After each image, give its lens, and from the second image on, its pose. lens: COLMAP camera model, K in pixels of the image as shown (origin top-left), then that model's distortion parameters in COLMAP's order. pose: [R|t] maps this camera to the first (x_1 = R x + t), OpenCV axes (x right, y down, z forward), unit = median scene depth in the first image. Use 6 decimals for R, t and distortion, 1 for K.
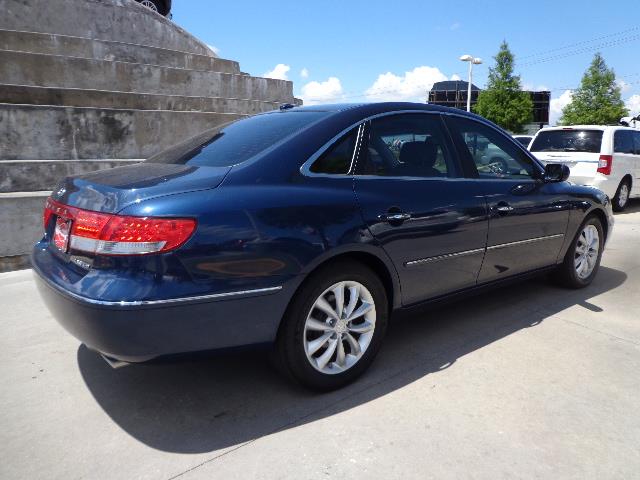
lens RADIAL K [[453.6, 0, 322.5], [0, 453.6, 229.5], [0, 0, 1]] dist [0.003026, 0.004947]
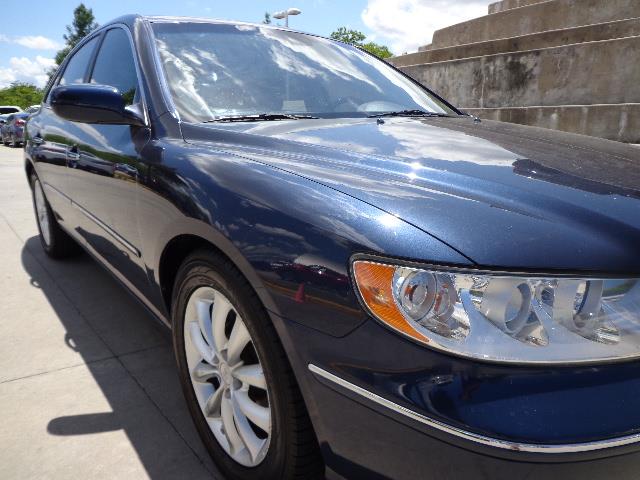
lens RADIAL K [[453.6, 0, 322.5], [0, 453.6, 229.5], [0, 0, 1]] dist [0.003026, 0.004947]
pose [[0.025930, 0.244827, -0.969220, 0.488480], [-0.162849, 0.957629, 0.237542, -0.073561], [0.986310, 0.151677, 0.064701, 0.589347]]
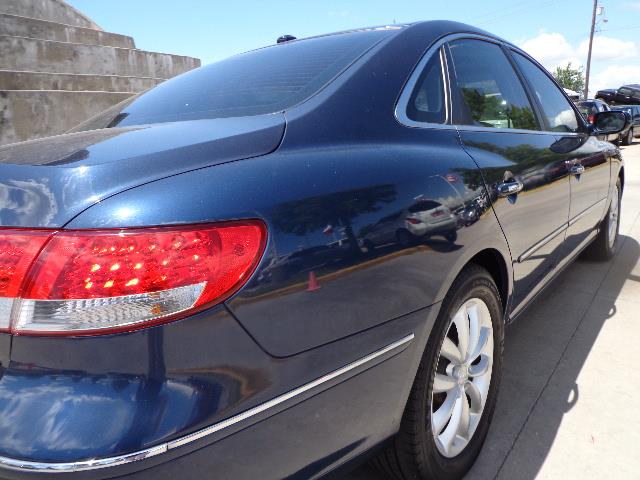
lens RADIAL K [[453.6, 0, 322.5], [0, 453.6, 229.5], [0, 0, 1]] dist [0.003026, 0.004947]
pose [[0.973914, -0.107221, 0.199987, -0.080812], [0.101981, 0.994122, 0.036353, -0.006738], [-0.202710, -0.015010, 0.979124, 0.146125]]
